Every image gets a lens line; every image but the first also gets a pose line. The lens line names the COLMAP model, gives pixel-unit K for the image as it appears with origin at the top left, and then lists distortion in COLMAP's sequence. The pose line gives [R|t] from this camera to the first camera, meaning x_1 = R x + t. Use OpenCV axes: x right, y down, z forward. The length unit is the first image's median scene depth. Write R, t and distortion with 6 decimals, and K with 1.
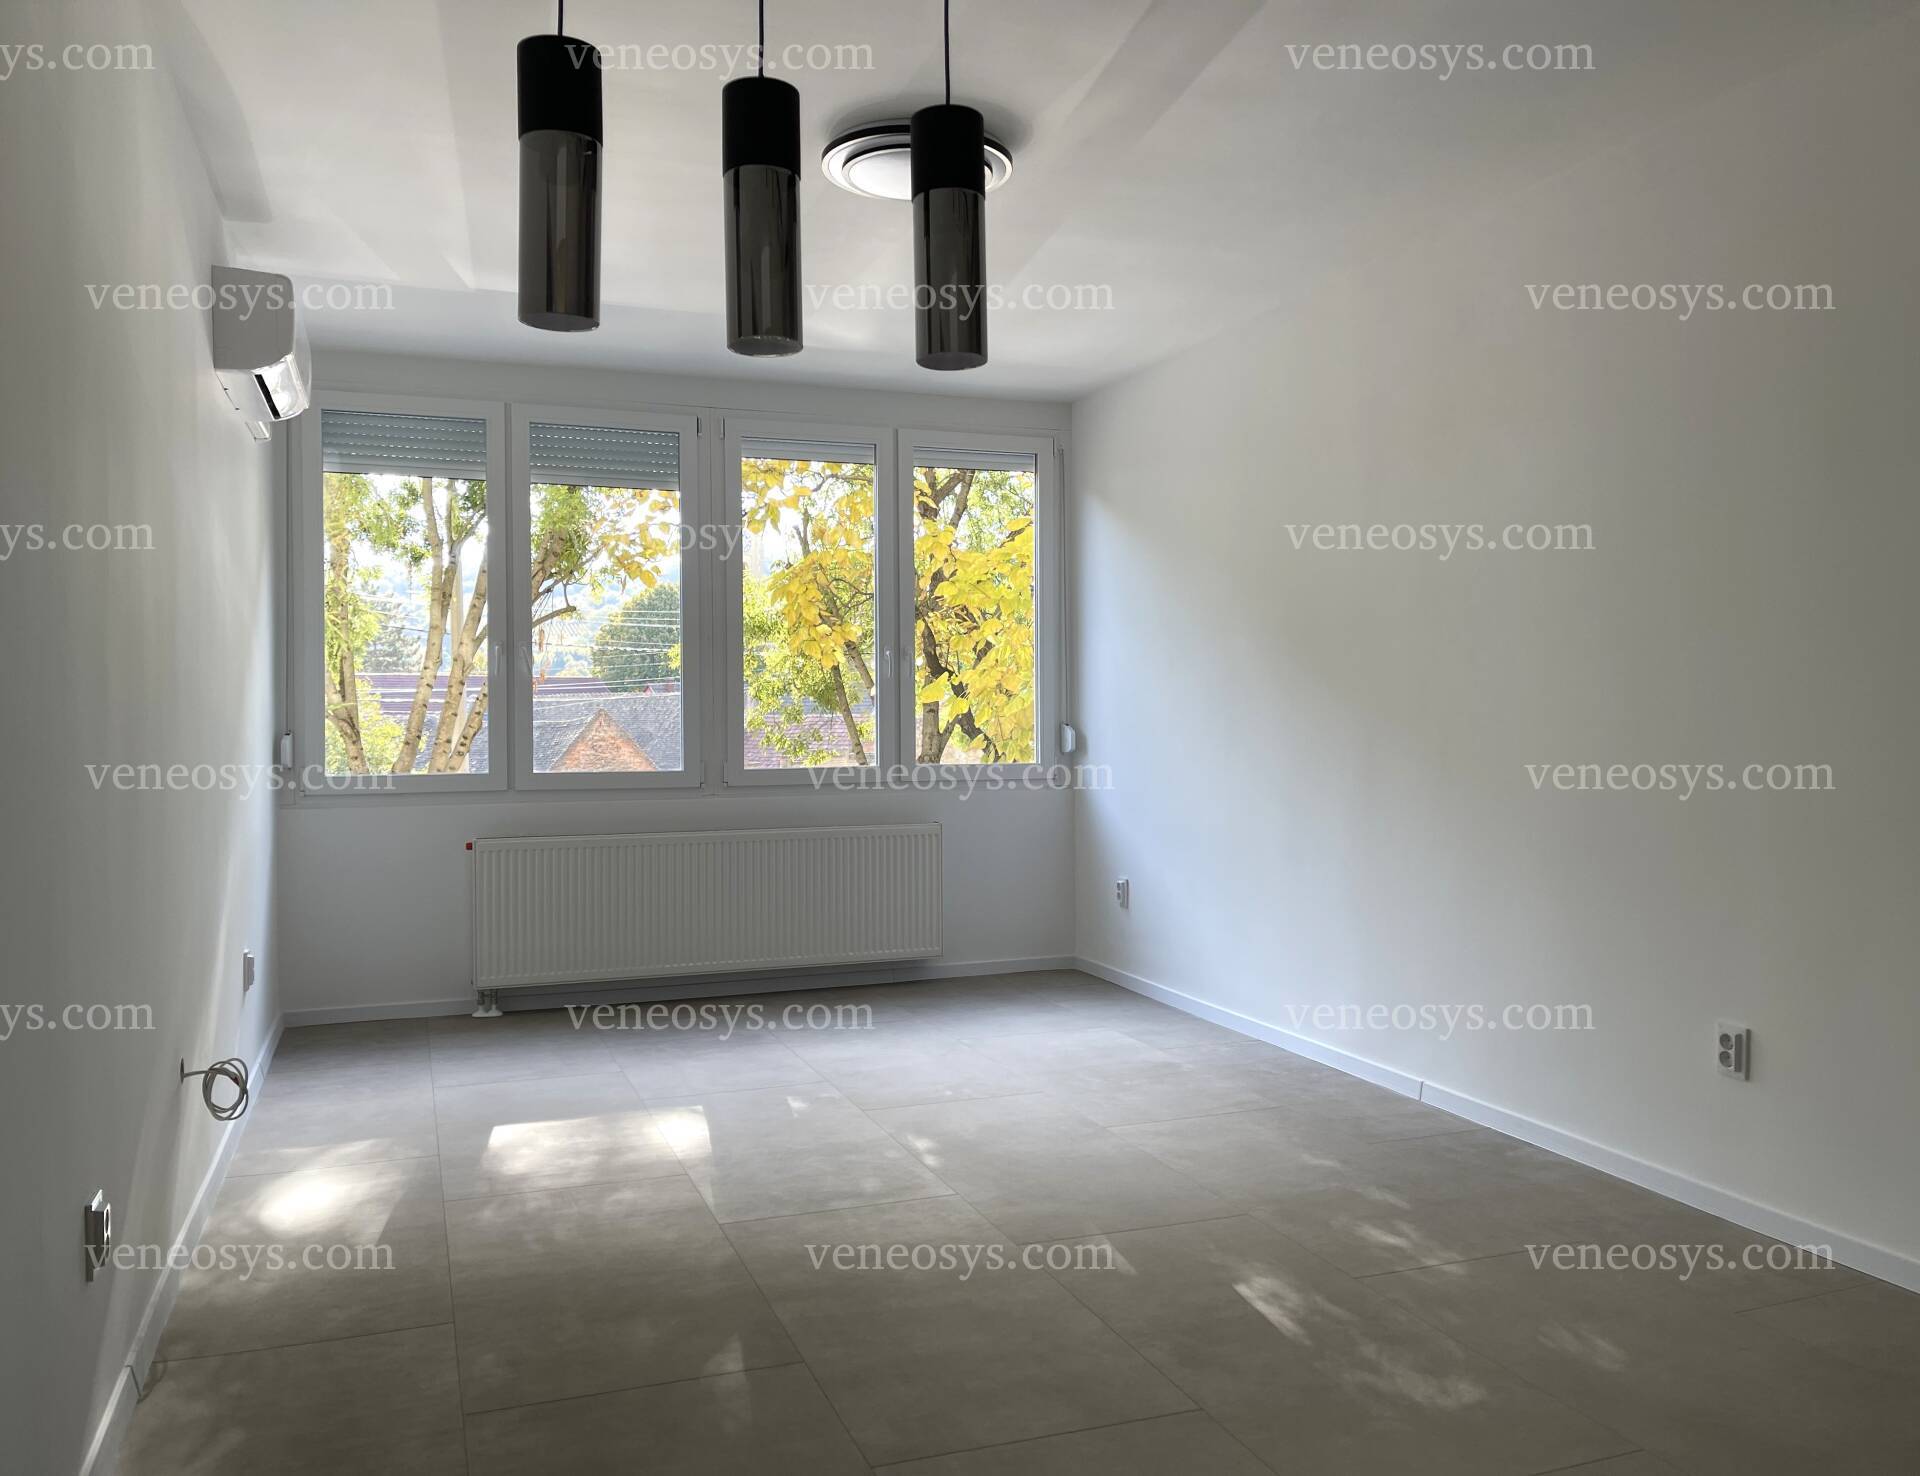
lens RADIAL K [[1528.2, 0, 958.1], [0, 1528.2, 731.3], [0, 0, 1]] dist [0.016051, 0.001610]
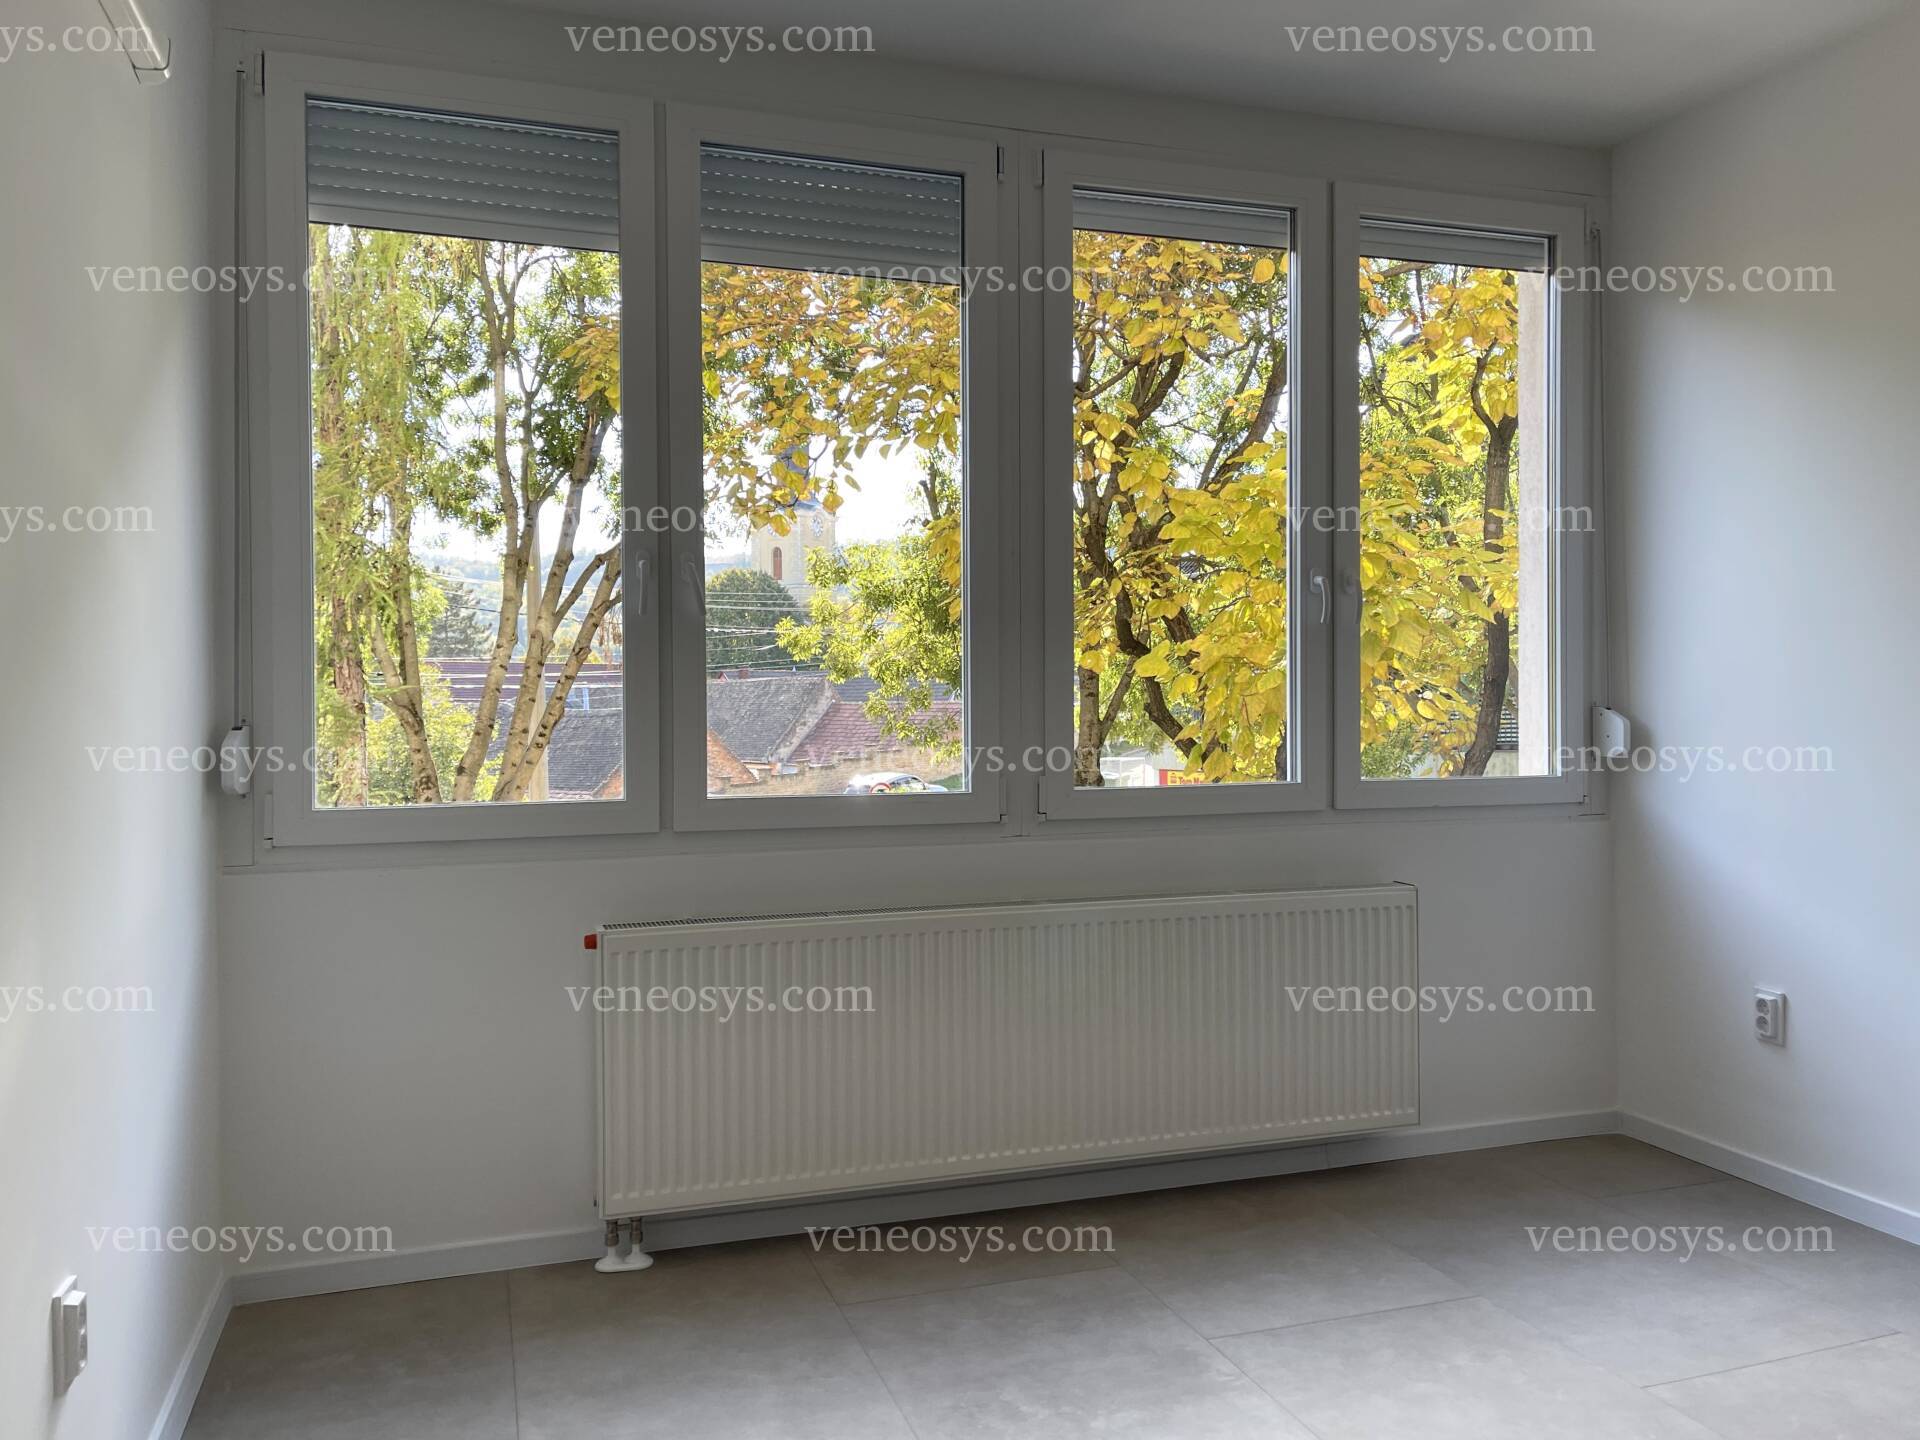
lens RADIAL K [[1545.8, 0, 975.0], [0, 1545.8, 714.4], [0, 0, 1]] dist [0.074325, -0.083985]
pose [[0.999328, -0.001956, -0.036604, -0.046310], [0.001869, 0.999995, -0.002420, -0.000332], [0.036609, 0.002350, 0.999327, 0.130054]]
